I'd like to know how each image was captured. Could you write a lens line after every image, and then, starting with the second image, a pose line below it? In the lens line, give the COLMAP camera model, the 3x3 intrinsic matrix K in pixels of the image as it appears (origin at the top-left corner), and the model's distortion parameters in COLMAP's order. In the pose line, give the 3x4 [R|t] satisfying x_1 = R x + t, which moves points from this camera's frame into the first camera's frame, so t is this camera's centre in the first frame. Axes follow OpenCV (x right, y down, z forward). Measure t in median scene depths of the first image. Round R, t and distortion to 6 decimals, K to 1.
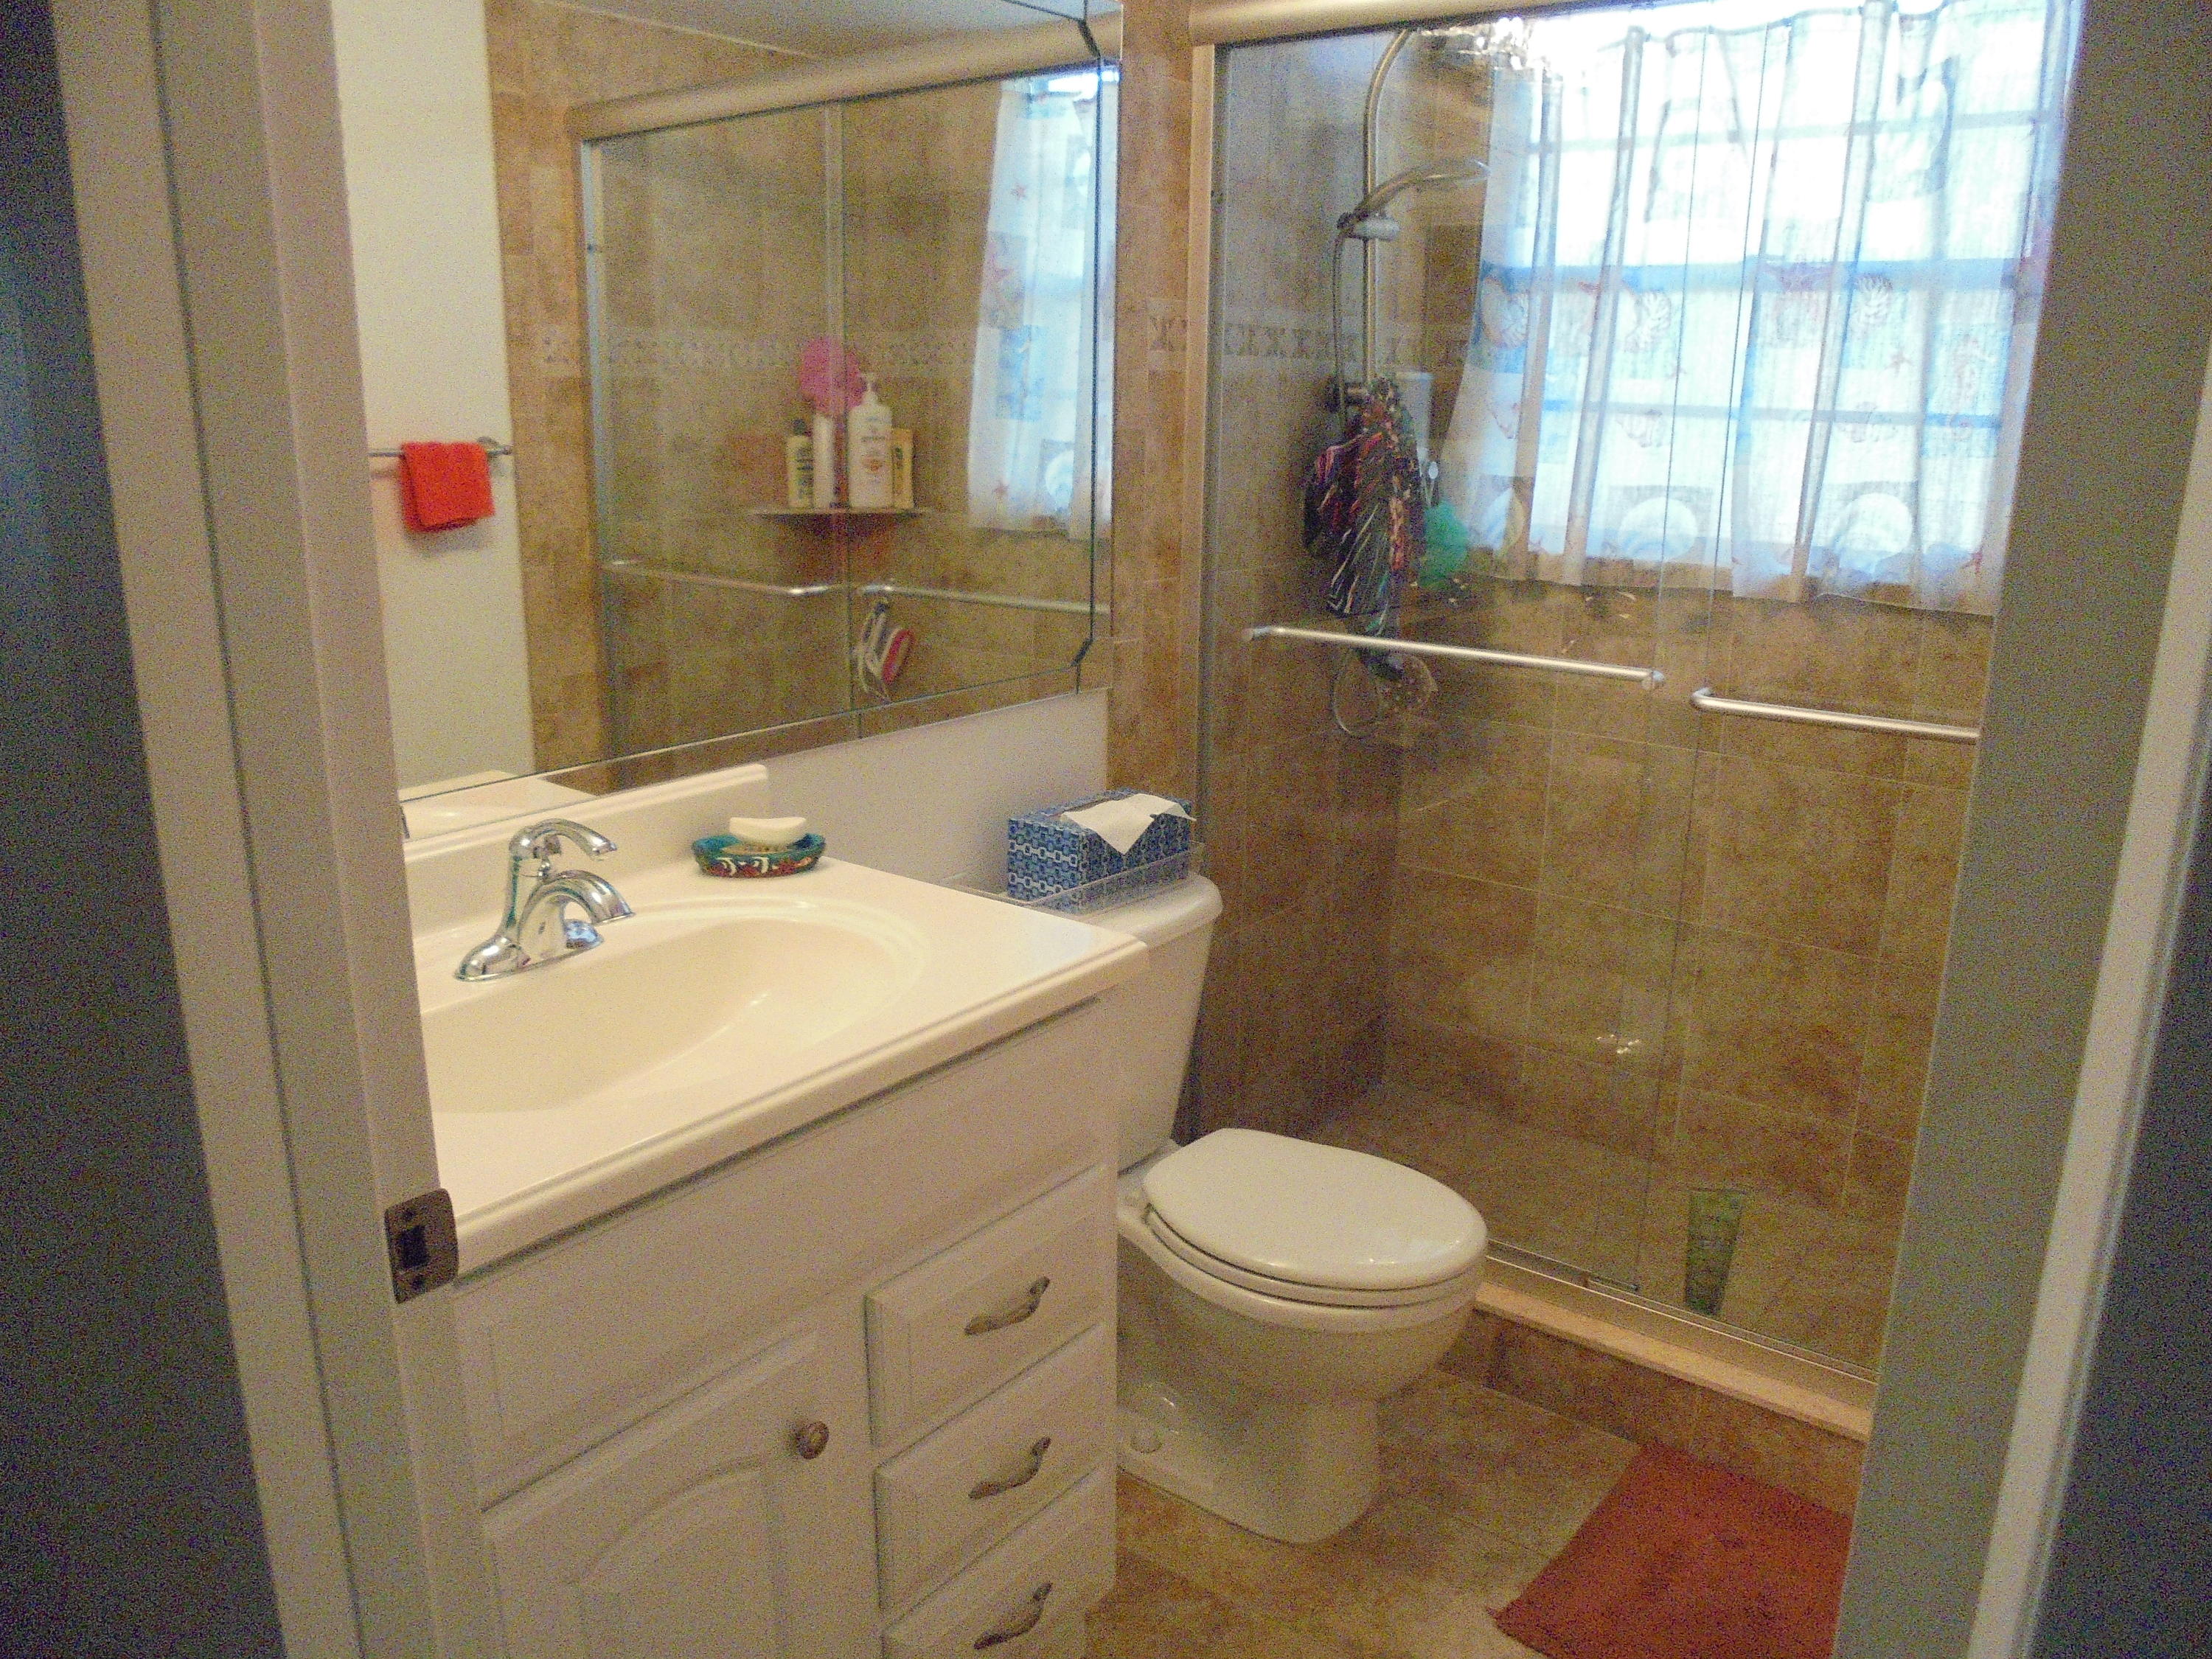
lens RADIAL K [[1647.5, 0, 1106.0], [0, 1647.5, 829.5], [0, 0, 1]] dist [-0.137696, 0.139273]
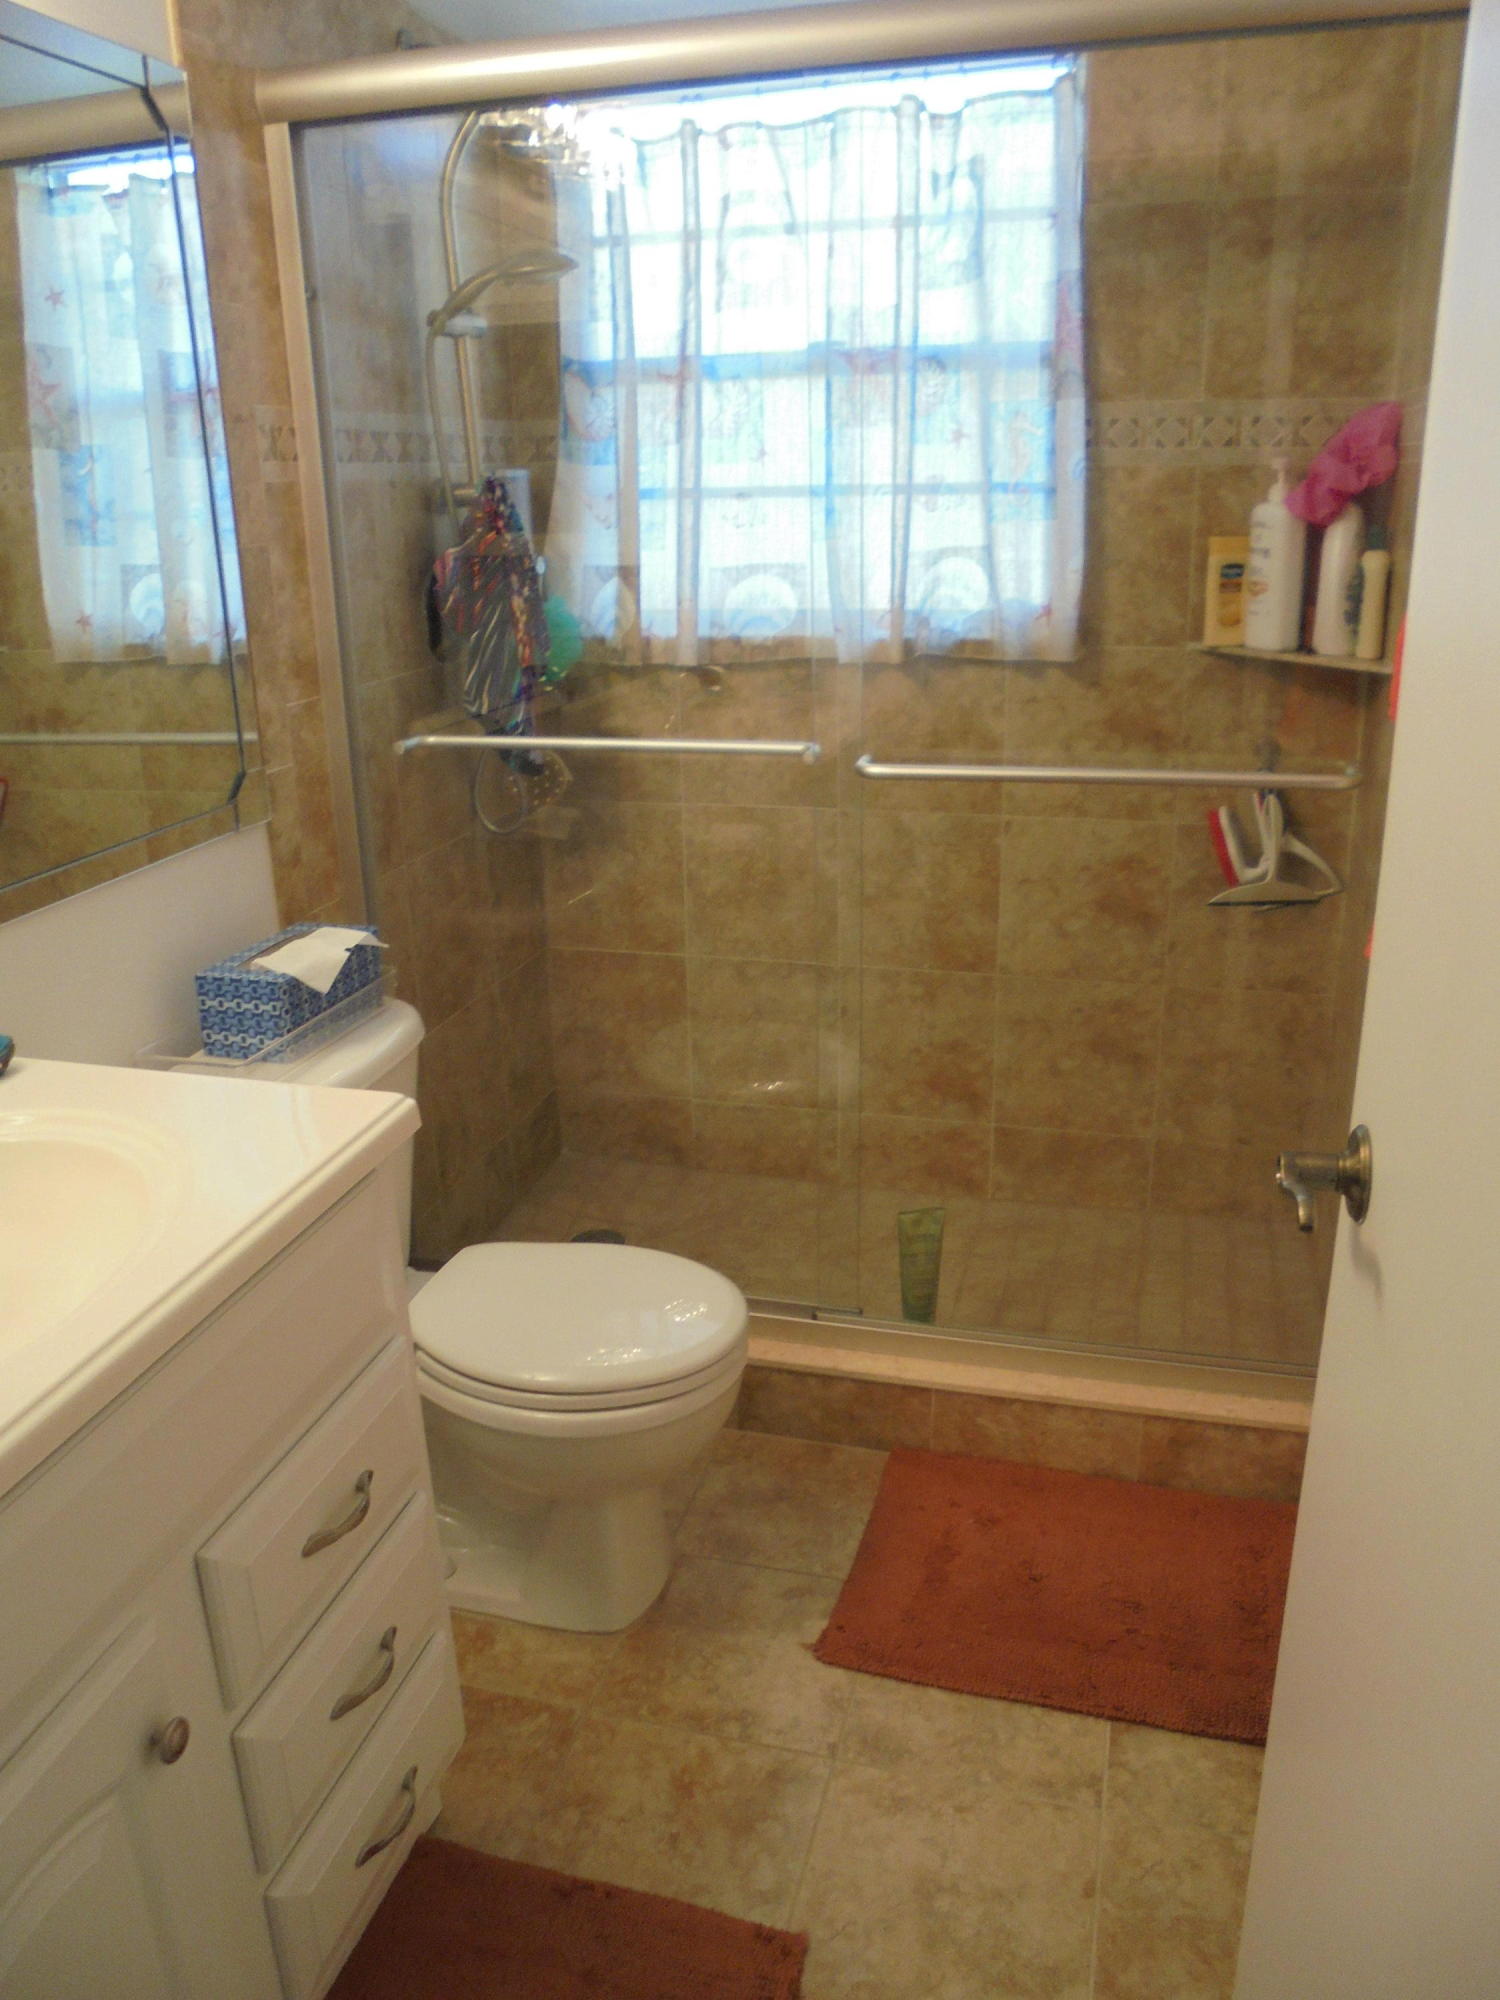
lens RADIAL K [[1489.6, 0, 703.7], [0, 1489.6, 999.2], [0, 0, 1]] dist [-0.137696, 0.139273]
pose [[0.932539, -0.157051, 0.325124, -0.053738], [0.133632, 0.986629, 0.093300, -0.027514], [-0.335430, -0.043559, 0.941058, 0.095373]]
